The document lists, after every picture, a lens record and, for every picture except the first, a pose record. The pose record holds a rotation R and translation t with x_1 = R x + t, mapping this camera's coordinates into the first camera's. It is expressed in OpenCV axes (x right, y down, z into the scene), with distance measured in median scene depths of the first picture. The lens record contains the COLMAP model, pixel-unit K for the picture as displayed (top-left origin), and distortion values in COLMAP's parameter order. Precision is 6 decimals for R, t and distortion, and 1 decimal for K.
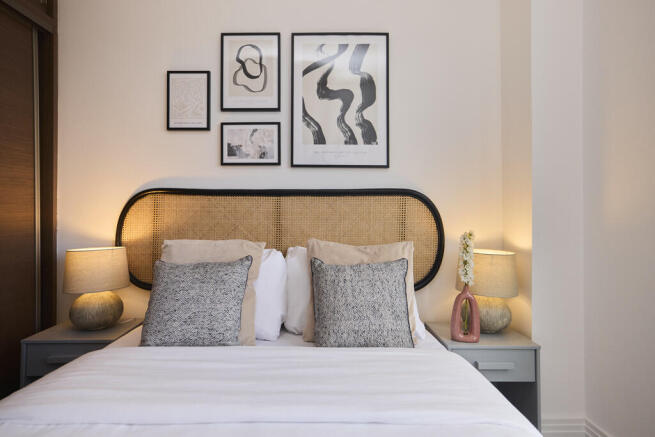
lens RADIAL K [[361.6, 0, 327.5], [0, 361.6, 208.5], [0, 0, 1]] dist [-0.005207, -0.000129]
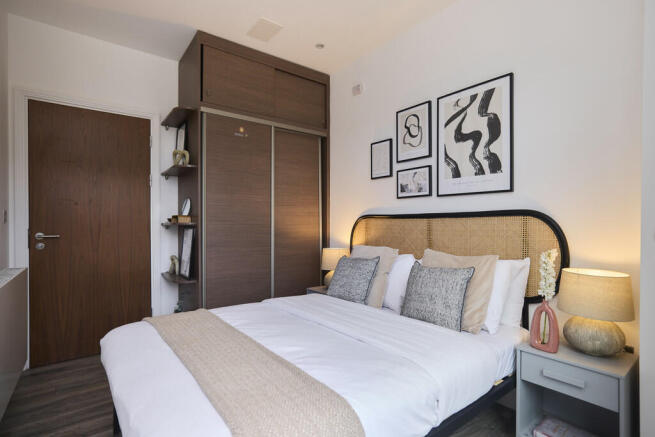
lens RADIAL K [[325.0, 0, 327.4], [0, 325.0, 227.2], [0, 0, 1]] dist [0.001214, 0.000203]
pose [[0.631471, 0.003360, -0.775393, 0.592898], [0.008520, 0.999900, 0.011271, -0.016722], [0.775353, -0.013724, 0.631379, -0.101778]]
